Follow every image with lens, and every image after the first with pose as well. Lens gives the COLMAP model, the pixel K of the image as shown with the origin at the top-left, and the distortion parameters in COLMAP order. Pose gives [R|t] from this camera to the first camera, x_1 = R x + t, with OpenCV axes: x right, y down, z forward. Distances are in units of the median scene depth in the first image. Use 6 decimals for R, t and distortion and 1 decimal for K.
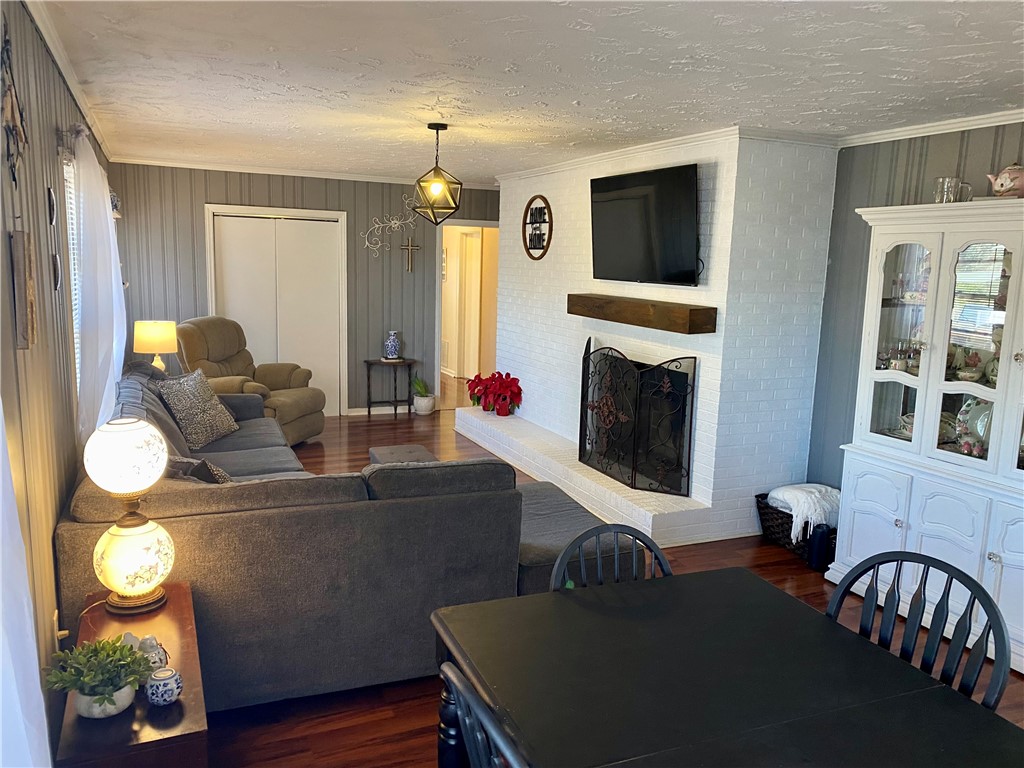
lens RADIAL K [[775.7, 0, 507.1], [0, 775.7, 381.9], [0, 0, 1]] dist [0.057776, -0.084685]
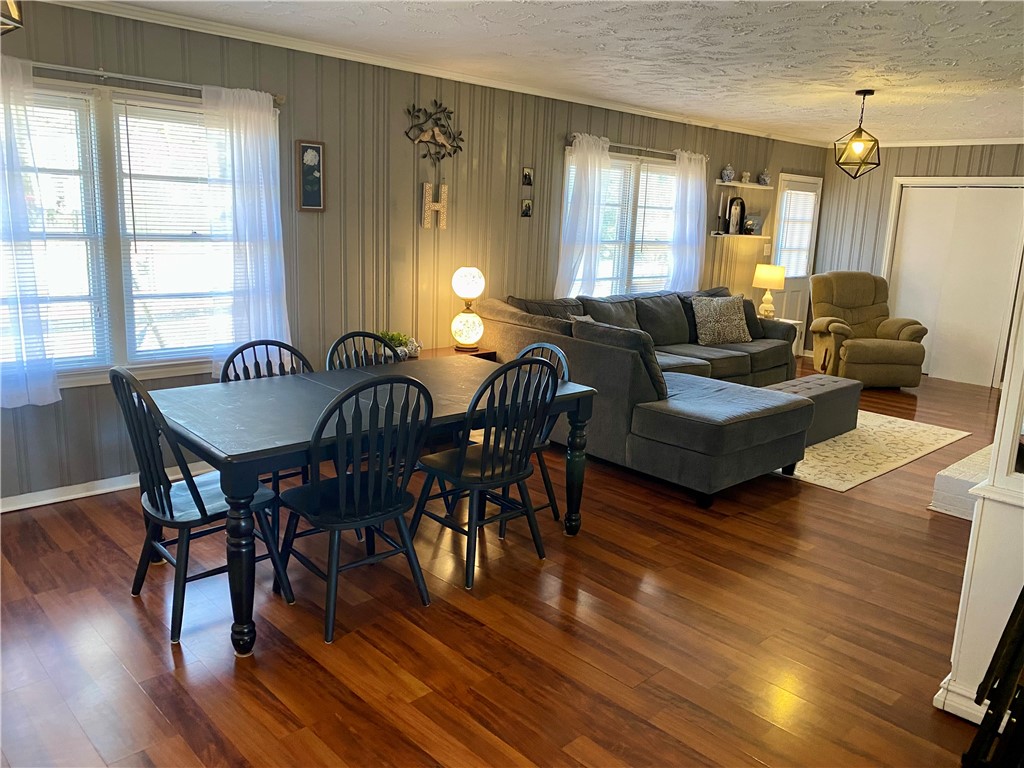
lens RADIAL K [[775.7, 0, 522.0], [0, 775.7, 376.6], [0, 0, 1]] dist [0.057776, -0.084685]
pose [[0.330461, 0.178477, -0.926791, 0.508085], [-0.181285, 0.975677, 0.123251, 0.015775], [0.926246, 0.127283, 0.354778, 0.105749]]
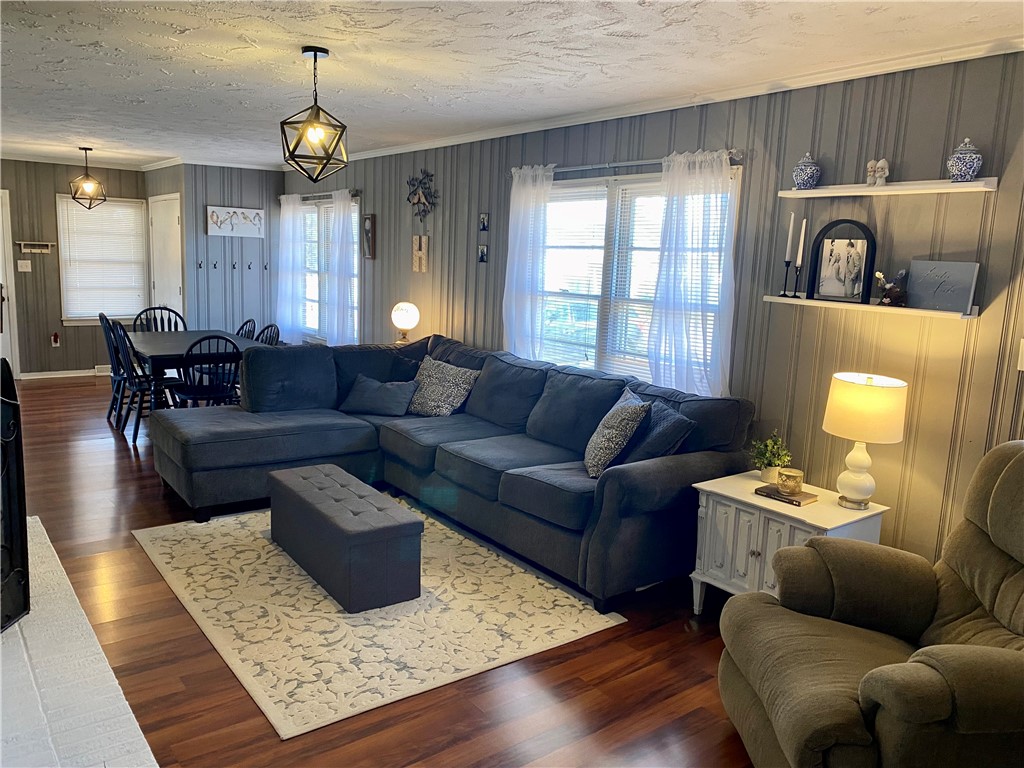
lens RADIAL K [[775.7, 0, 504.0], [0, 775.7, 384.4], [0, 0, 1]] dist [0.057776, -0.084685]
pose [[-0.973152, -0.032174, -0.227905, -0.063889], [-0.102489, 0.947171, 0.303913, -0.157397], [0.206087, 0.319111, -0.925039, 1.067020]]
